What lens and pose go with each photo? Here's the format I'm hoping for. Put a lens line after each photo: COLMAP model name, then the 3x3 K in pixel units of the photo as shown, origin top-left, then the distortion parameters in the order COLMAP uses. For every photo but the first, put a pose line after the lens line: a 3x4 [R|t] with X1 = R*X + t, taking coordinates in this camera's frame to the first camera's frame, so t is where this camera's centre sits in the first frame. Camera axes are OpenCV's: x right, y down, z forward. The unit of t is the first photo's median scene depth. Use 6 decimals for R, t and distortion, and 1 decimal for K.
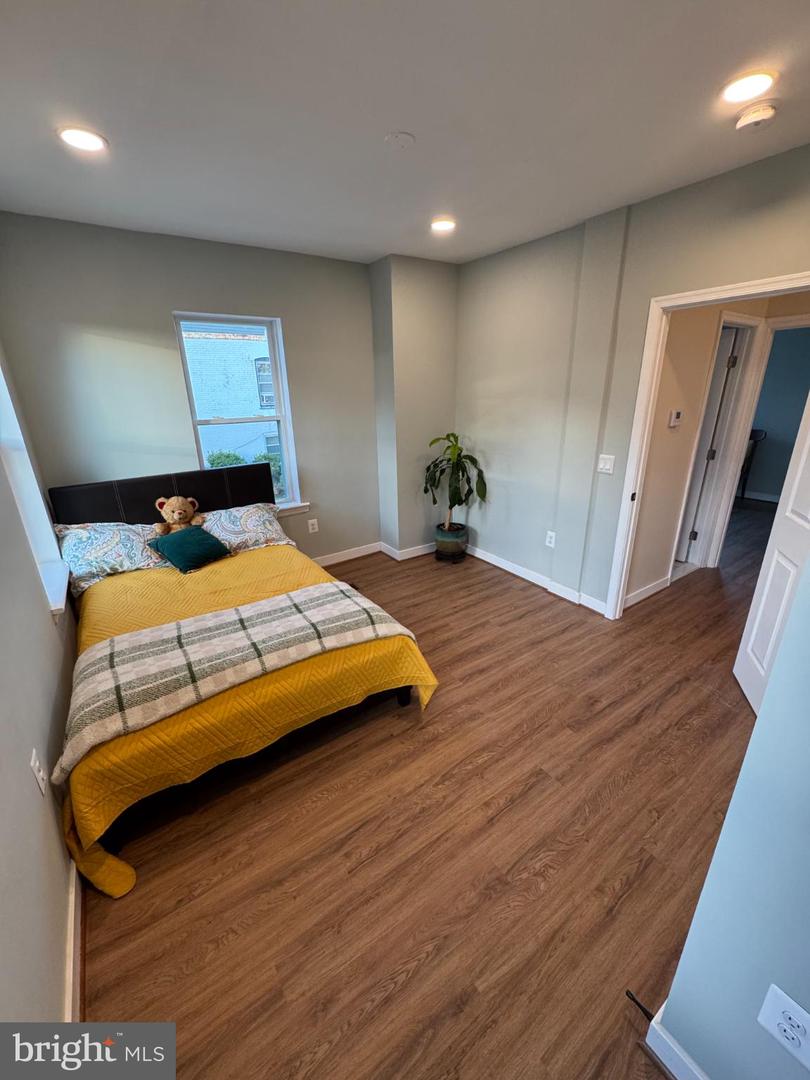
lens RADIAL K [[433.3, 0, 405.6], [0, 433.3, 540.2], [0, 0, 1]] dist [-0.002055, 0.000284]
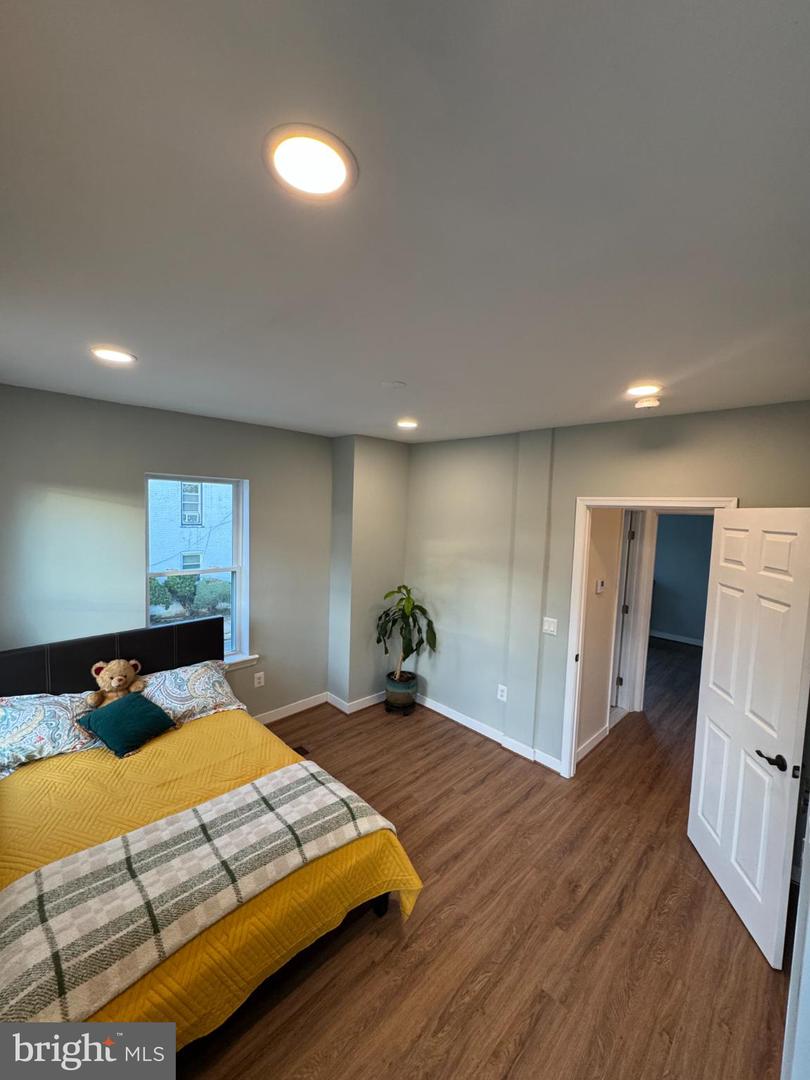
lens RADIAL K [[433.3, 0, 404.7], [0, 433.3, 537.8], [0, 0, 1]] dist [-0.002055, 0.000284]
pose [[0.981635, 0.039912, 0.186546, -0.128921], [0.010822, 0.964643, -0.263336, -0.112011], [-0.190461, 0.260519, 0.946496, -0.045202]]
